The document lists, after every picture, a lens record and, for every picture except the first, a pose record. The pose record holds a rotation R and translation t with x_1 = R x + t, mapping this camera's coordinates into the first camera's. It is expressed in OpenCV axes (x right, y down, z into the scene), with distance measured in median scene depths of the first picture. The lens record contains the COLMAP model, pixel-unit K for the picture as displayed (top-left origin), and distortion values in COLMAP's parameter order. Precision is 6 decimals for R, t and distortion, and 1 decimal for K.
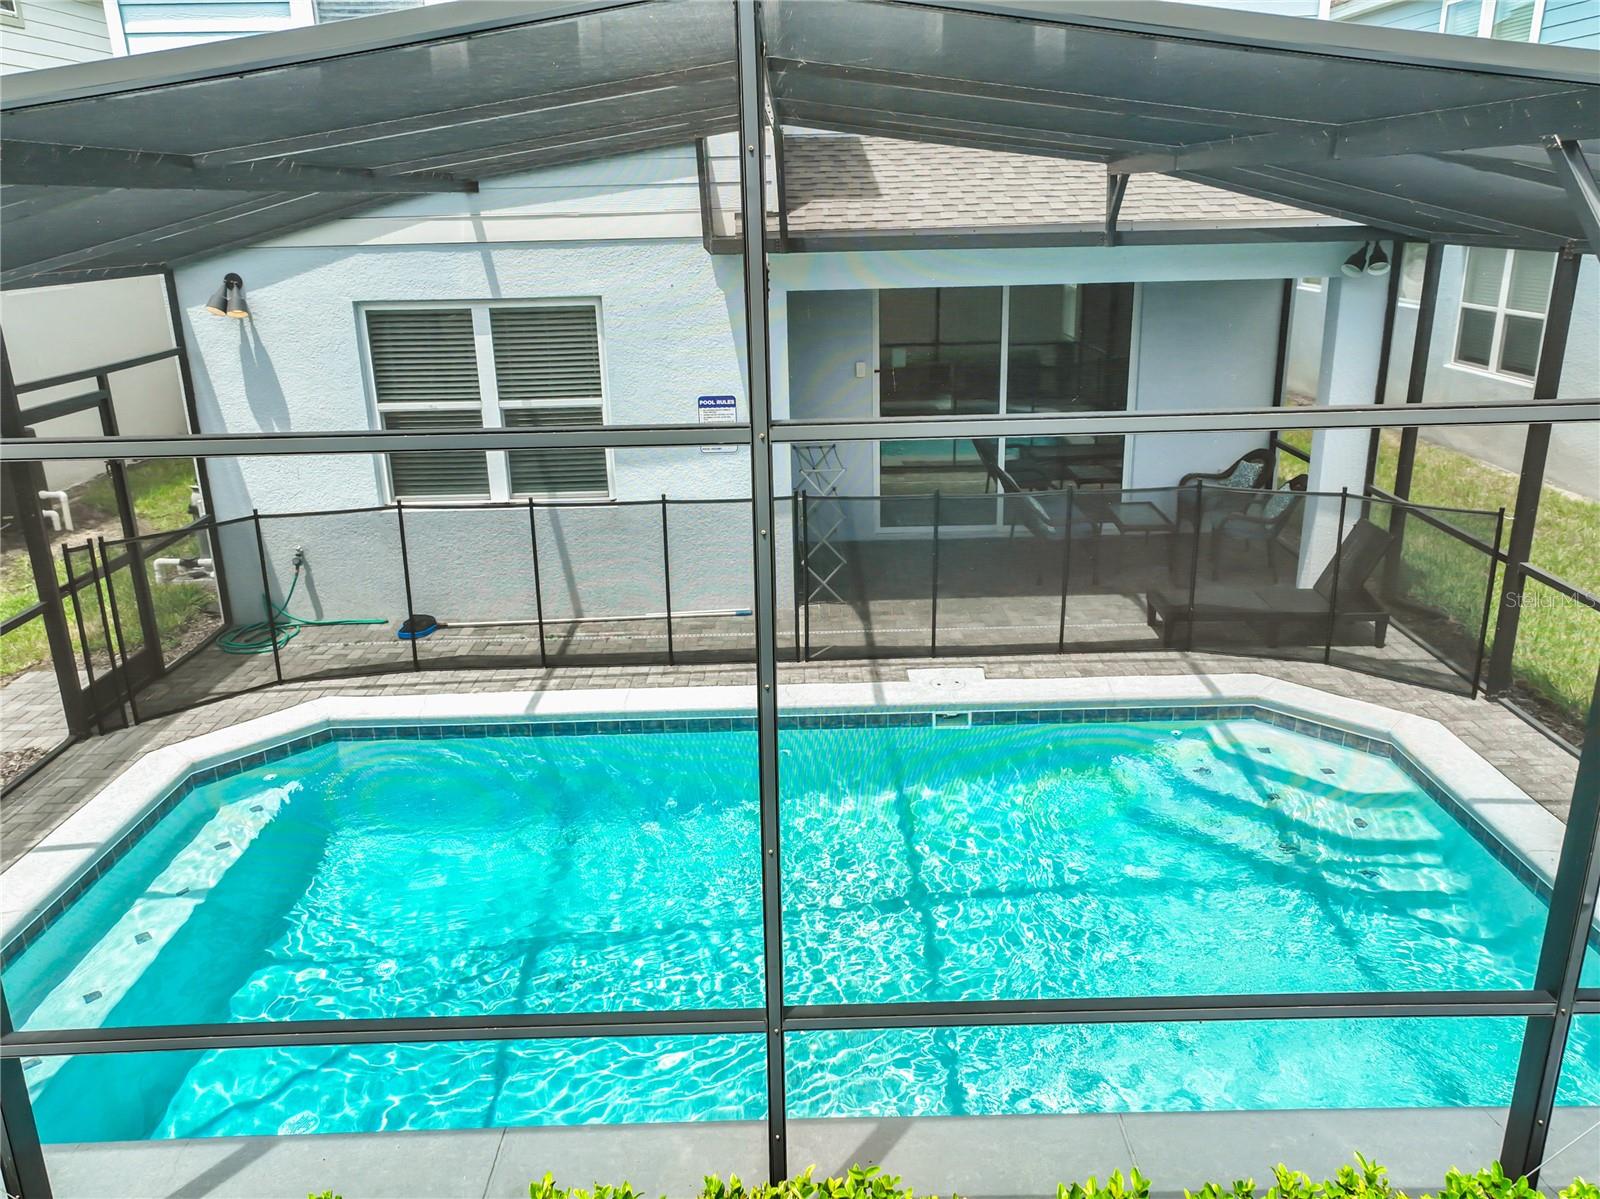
lens RADIAL K [[1146.2, 0, 800.0], [0, 1146.2, 599.5], [0, 0, 1]] dist [0.023183, -0.000205]
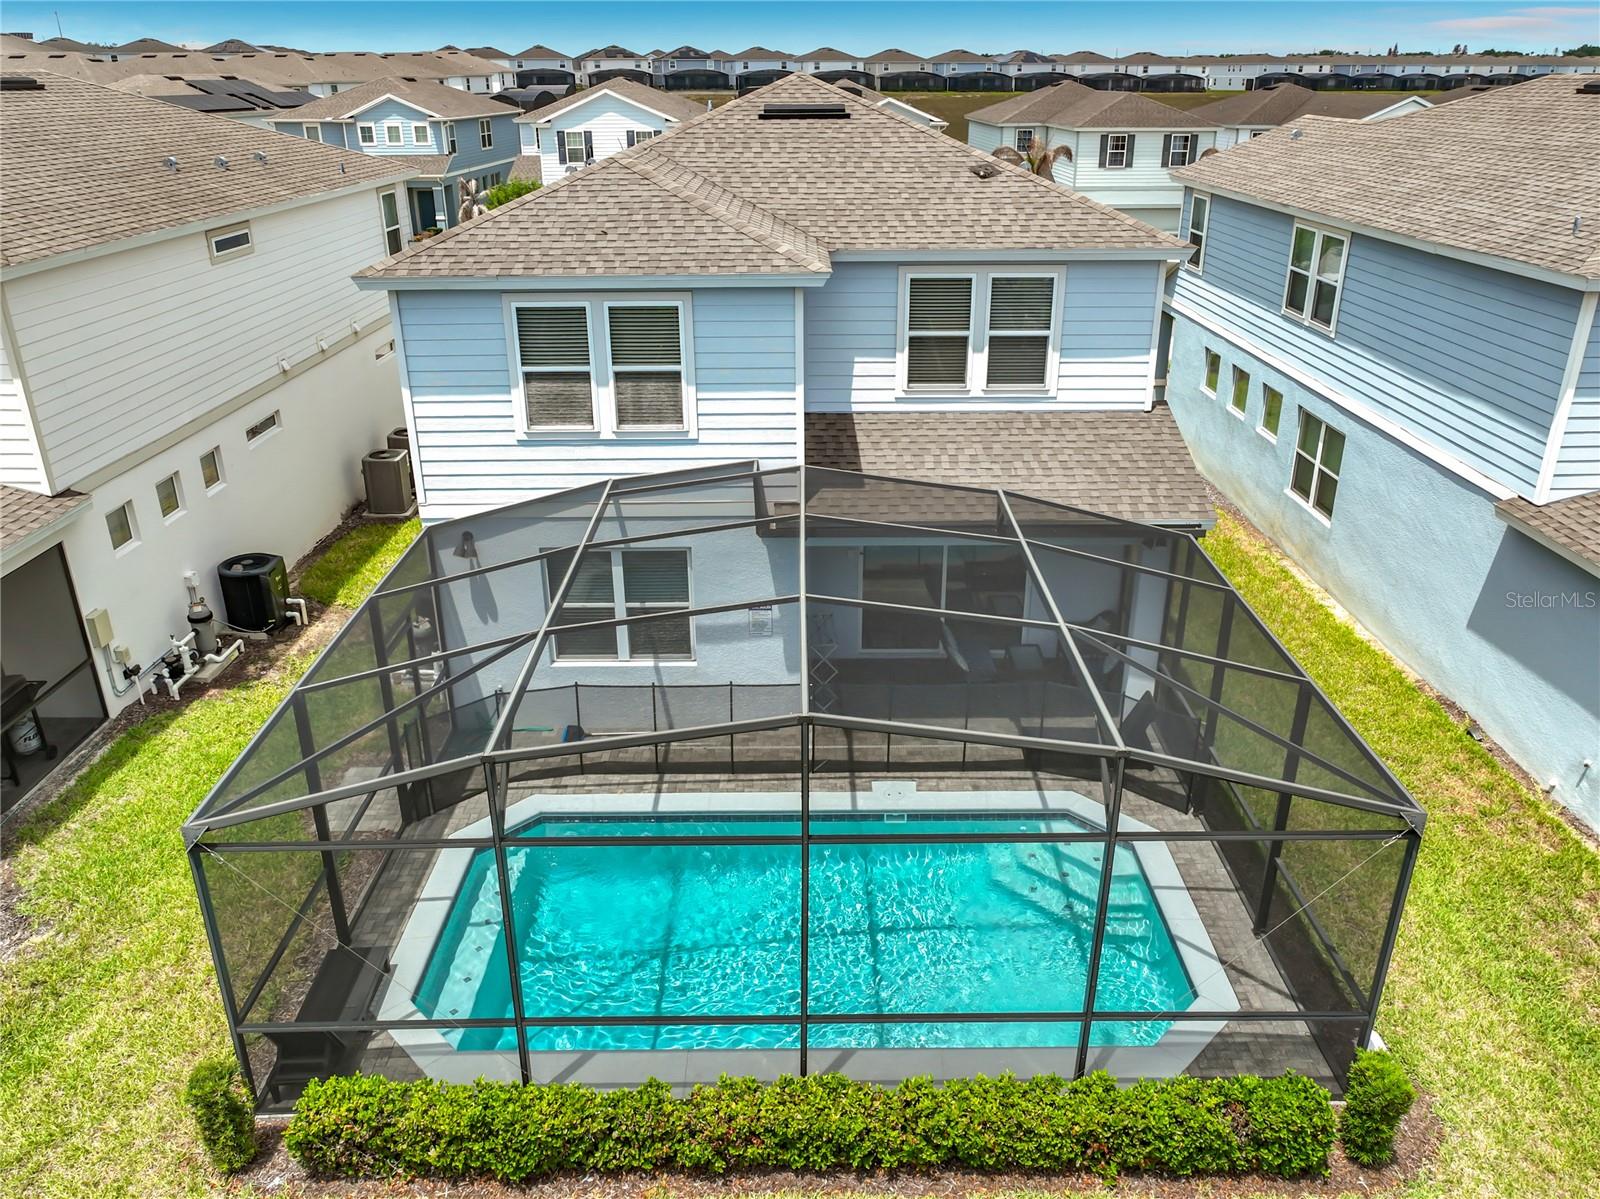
lens RADIAL K [[1186.9, 0, 800.0], [0, 1186.9, 599.5], [0, 0, 1]] dist [0.000852, 0.000192]
pose [[0.999818, 0.018340, 0.005161, -0.026804], [-0.018798, 0.993708, 0.110415, -0.395914], [-0.003103, -0.110492, 0.993872, -0.715206]]
